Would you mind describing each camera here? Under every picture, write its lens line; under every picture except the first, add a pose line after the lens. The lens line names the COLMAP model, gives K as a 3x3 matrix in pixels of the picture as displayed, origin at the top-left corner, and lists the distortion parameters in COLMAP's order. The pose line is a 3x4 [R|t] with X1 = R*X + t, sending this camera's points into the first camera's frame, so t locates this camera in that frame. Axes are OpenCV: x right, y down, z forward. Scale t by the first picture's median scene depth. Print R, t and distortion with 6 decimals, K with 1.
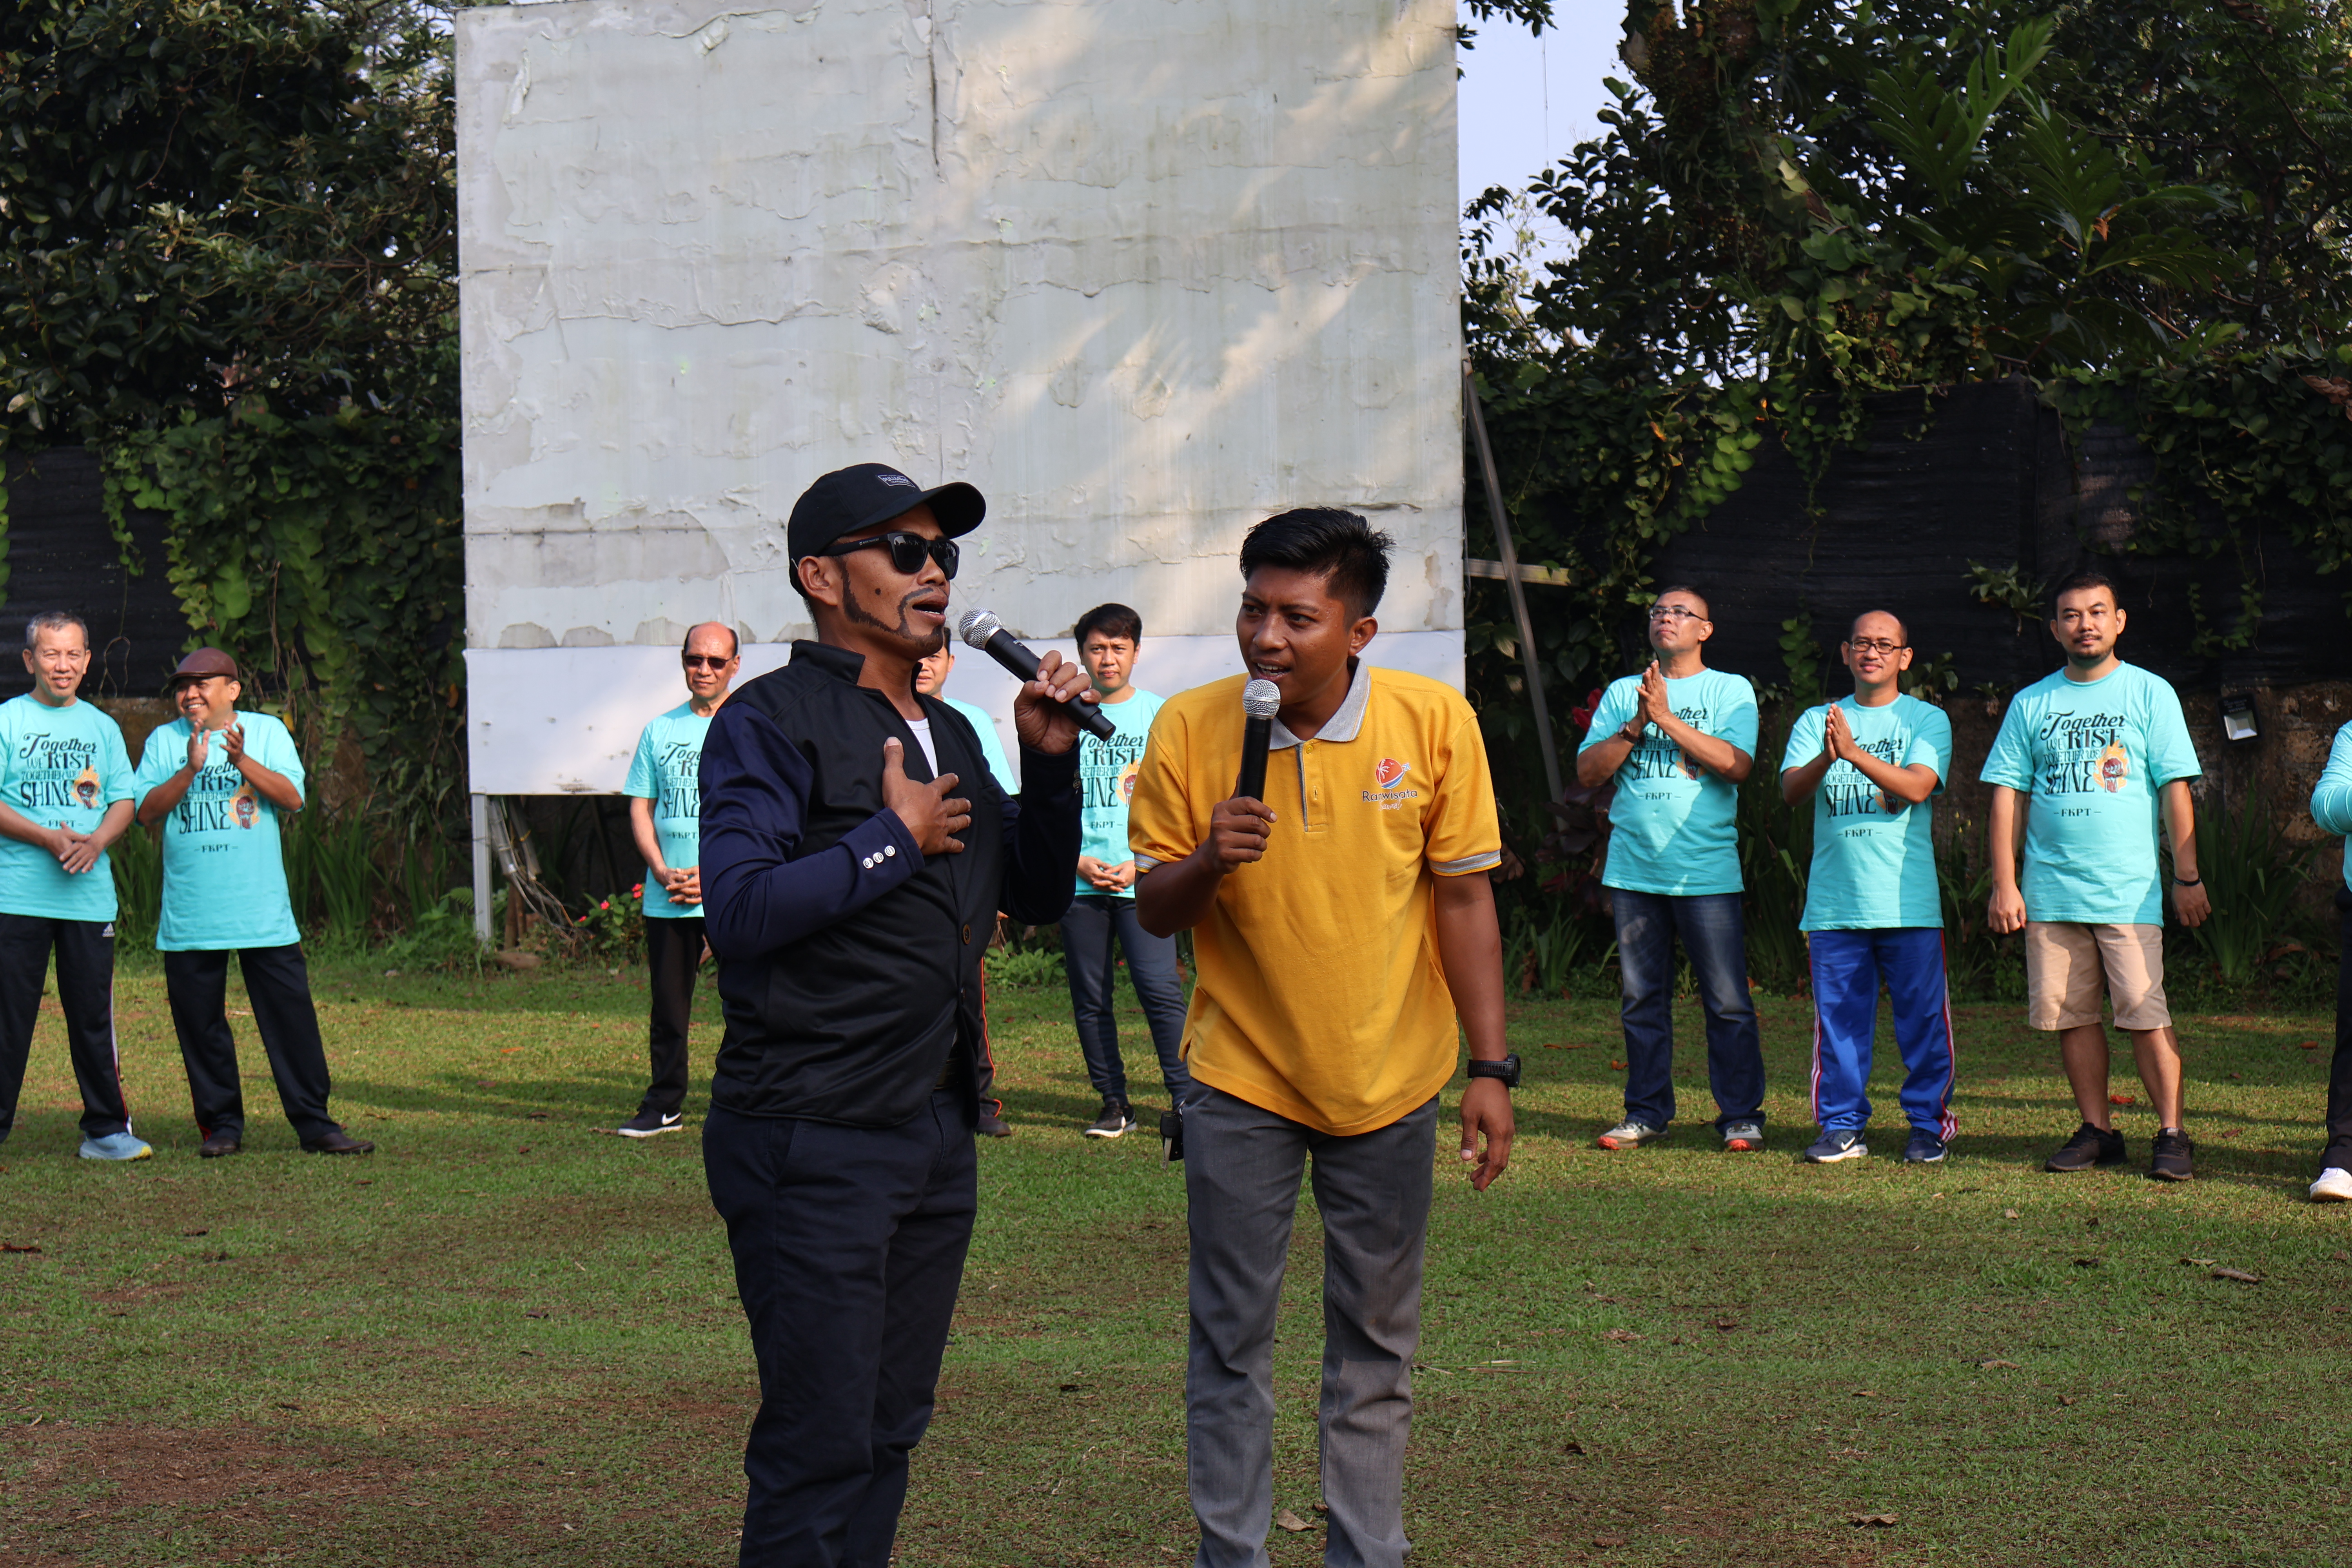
lens RADIAL K [[4708.9, 0, 1177.9], [0, 4708.9, 784.8], [0, 0, 1]] dist [-0.033611, 0.000000]
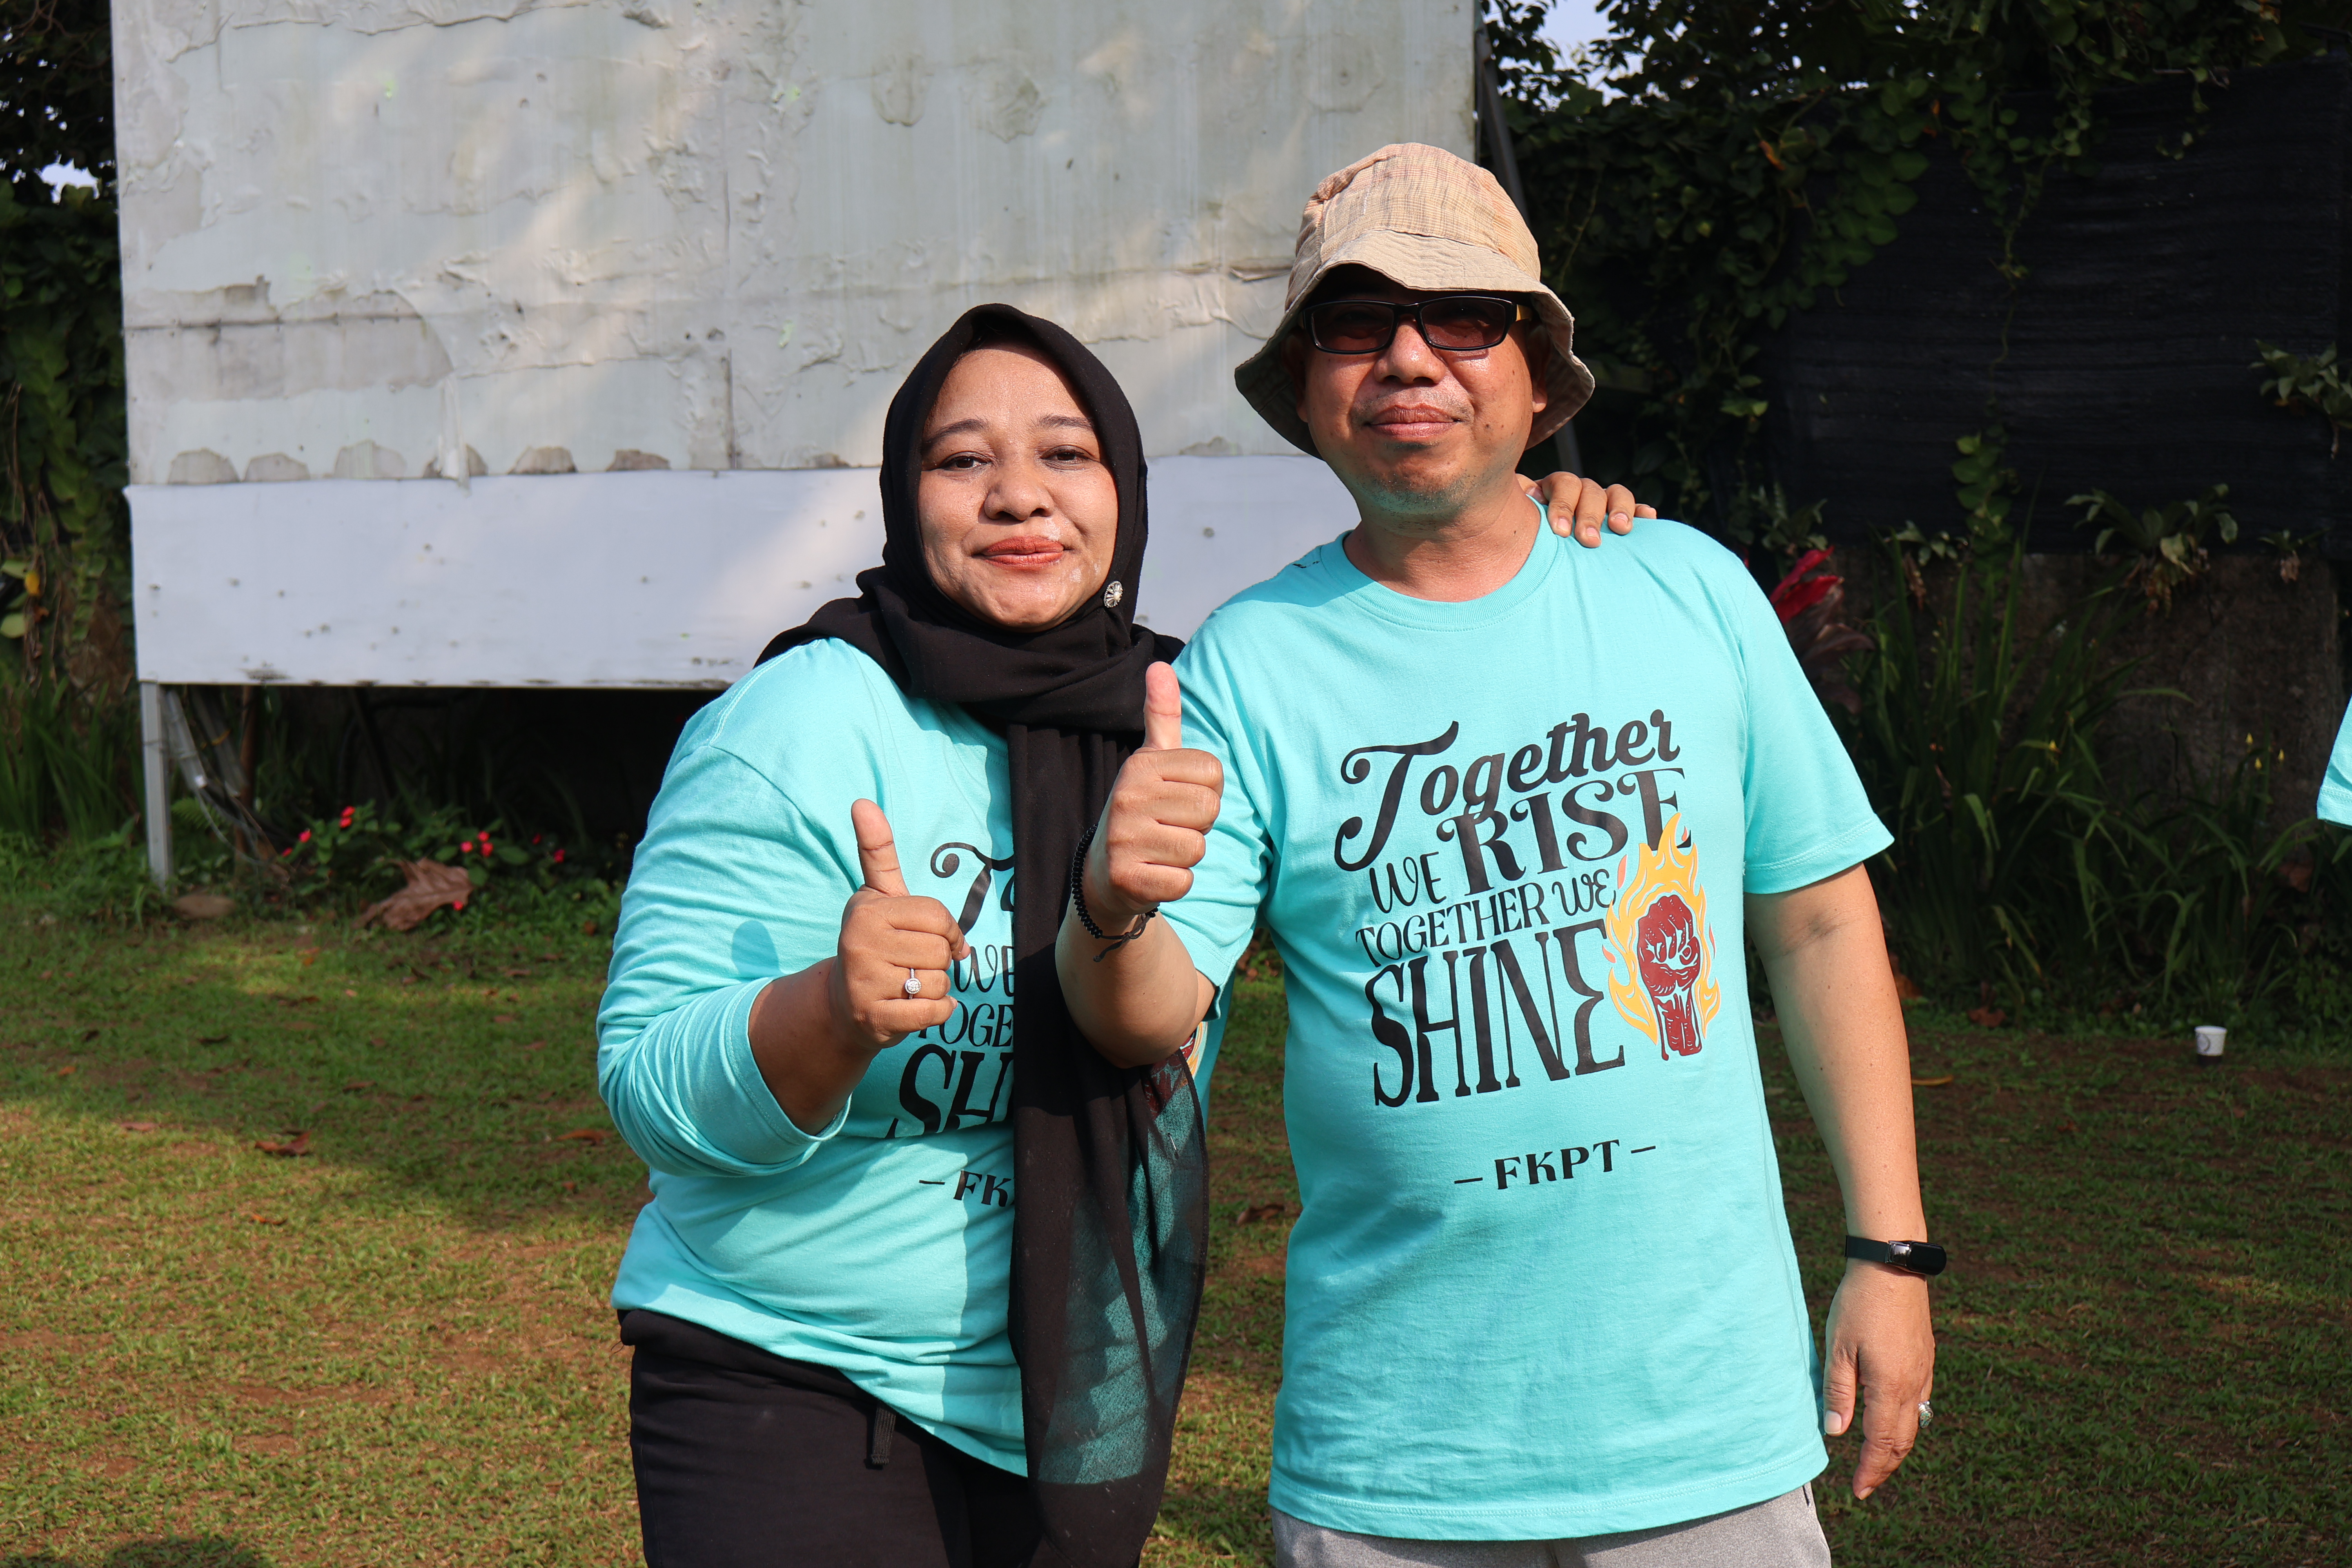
lens RADIAL K [[3278.8, 0, 1174.8], [0, 3278.8, 778.2], [0, 0, 1]] dist [-0.023556, 0.000000]
pose [[0.998661, 0.005646, -0.051414, 0.039986], [-0.003256, 0.998915, 0.046446, -0.007618], [0.051621, -0.046217, 0.997597, 0.506522]]
